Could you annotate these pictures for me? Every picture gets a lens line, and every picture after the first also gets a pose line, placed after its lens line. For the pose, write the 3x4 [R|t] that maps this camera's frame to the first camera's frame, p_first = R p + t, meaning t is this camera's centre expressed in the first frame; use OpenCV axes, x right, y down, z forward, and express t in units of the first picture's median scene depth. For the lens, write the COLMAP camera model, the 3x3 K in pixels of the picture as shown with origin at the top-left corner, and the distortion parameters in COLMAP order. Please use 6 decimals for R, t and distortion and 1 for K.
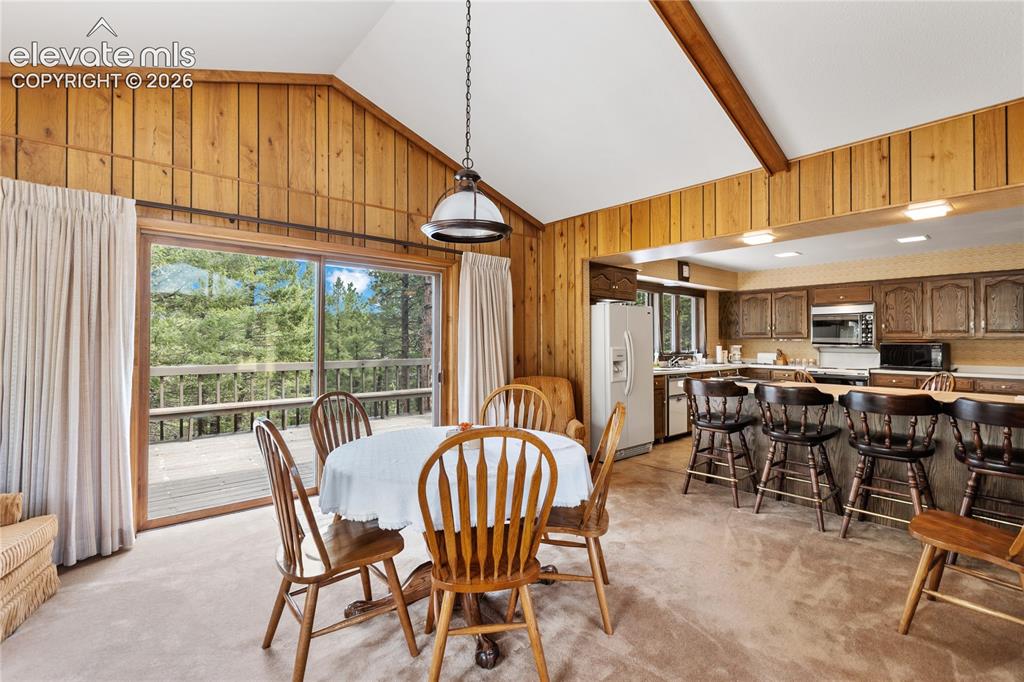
lens RADIAL K [[459.7, 0, 512.9], [0, 459.7, 333.2], [0, 0, 1]] dist [-0.000065, -0.000259]
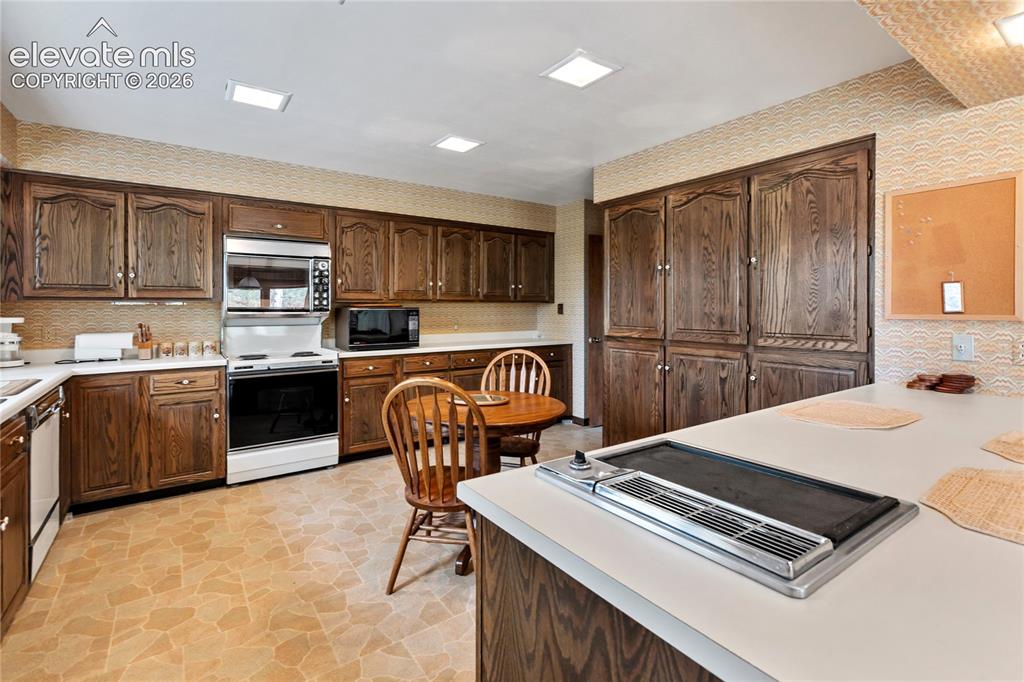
lens RADIAL K [[473.3, 0, 506.9], [0, 473.3, 307.8], [0, 0, 1]] dist [0.004718, 0.000188]
pose [[0.097142, -0.008347, 0.995236, 0.181106], [-0.016268, 0.999818, 0.009973, 0.010335], [-0.995138, -0.017159, 0.096989, 0.697574]]
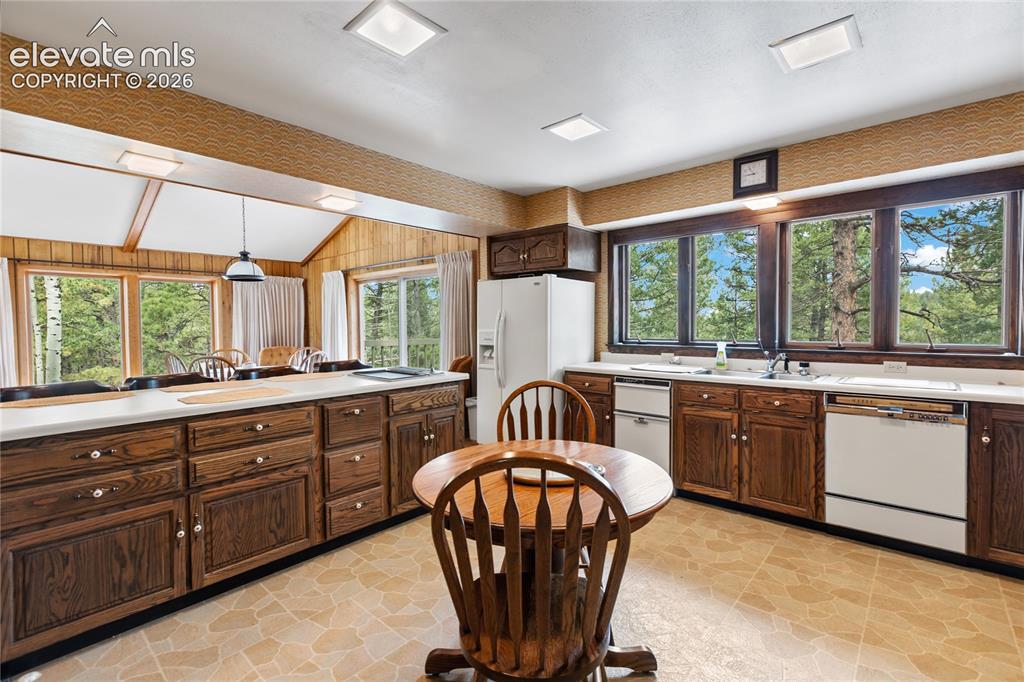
lens RADIAL K [[459.7, 0, 512.9], [0, 459.7, 333.2], [0, 0, 1]] dist [-0.000065, -0.000259]
pose [[0.136287, 0.019651, -0.990475, 0.849001], [0.025441, 0.999404, 0.023329, 0.014171], [0.990343, -0.028378, 0.135705, 0.706979]]
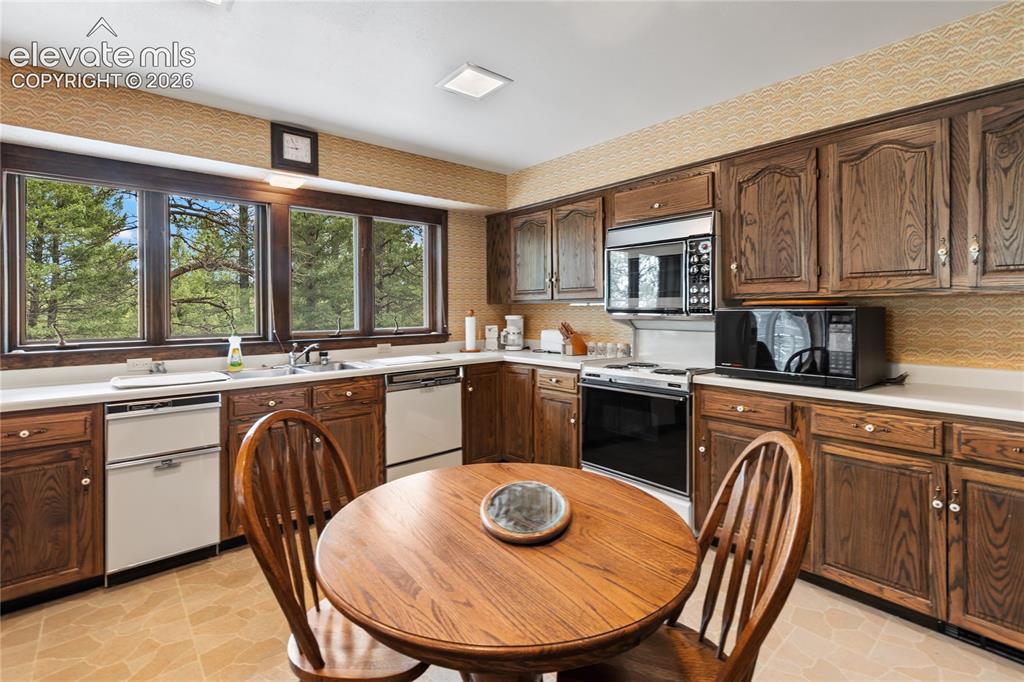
lens RADIAL K [[473.3, 0, 506.9], [0, 473.3, 307.8], [0, 0, 1]] dist [0.004718, 0.000188]
pose [[0.999942, -0.010732, 0.000605, 0.593481], [0.010724, 0.999858, 0.013023, 0.012953], [-0.000744, -0.013016, 0.999915, 0.568286]]
